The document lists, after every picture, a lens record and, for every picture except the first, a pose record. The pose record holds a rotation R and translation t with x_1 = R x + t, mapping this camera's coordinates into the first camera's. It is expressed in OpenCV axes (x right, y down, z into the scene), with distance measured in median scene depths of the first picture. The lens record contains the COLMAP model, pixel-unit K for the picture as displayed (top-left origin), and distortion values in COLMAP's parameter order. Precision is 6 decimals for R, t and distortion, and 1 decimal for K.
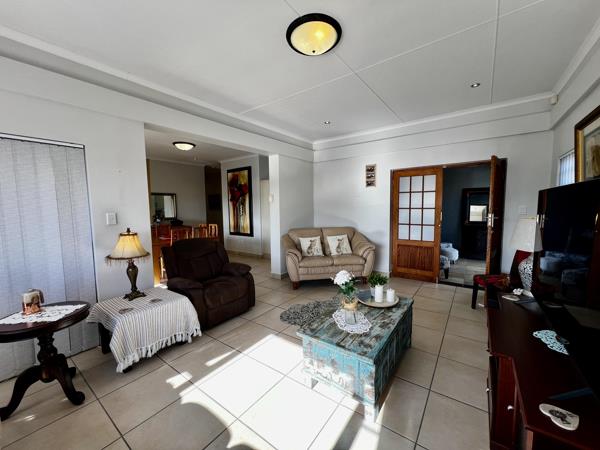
lens RADIAL K [[240.7, 0, 299.8], [0, 240.7, 227.2], [0, 0, 1]] dist [0.002825, 0.000127]
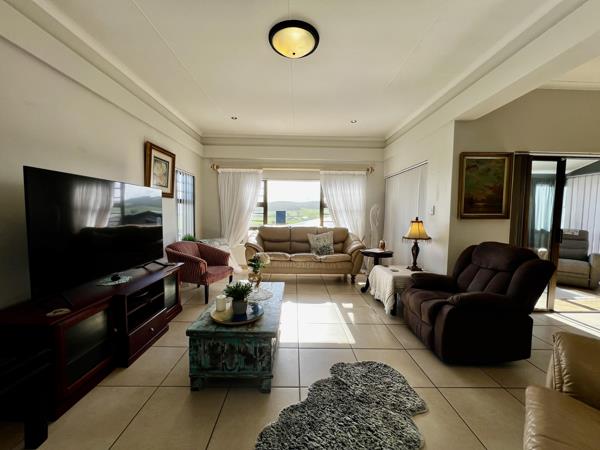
lens RADIAL K [[240.7, 0, 298.7], [0, 240.7, 225.4], [0, 0, 1]] dist [0.002825, 0.000127]
pose [[-0.792360, 0.039355, -0.608783, 0.505384], [-0.053064, 0.989689, 0.133044, -0.077133], [0.607741, 0.137723, -0.782102, 1.351178]]
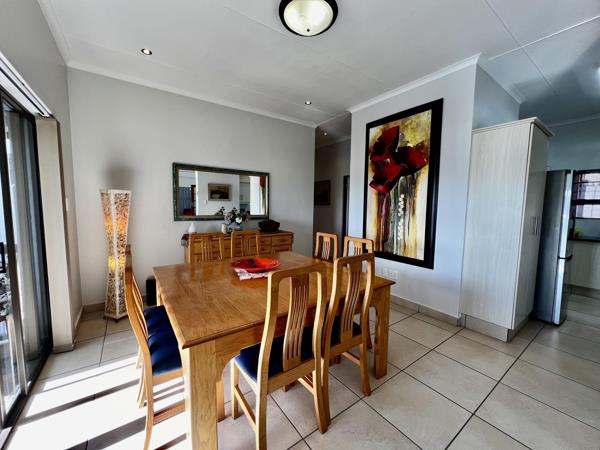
lens RADIAL K [[240.7, 0, 299.6], [0, 240.7, 225.1], [0, 0, 1]] dist [0.002825, 0.000127]
pose [[0.951965, 0.050849, -0.301955, -0.285790], [-0.053032, 0.998592, 0.000970, -0.024100], [0.301579, 0.015090, 0.953322, 0.511798]]
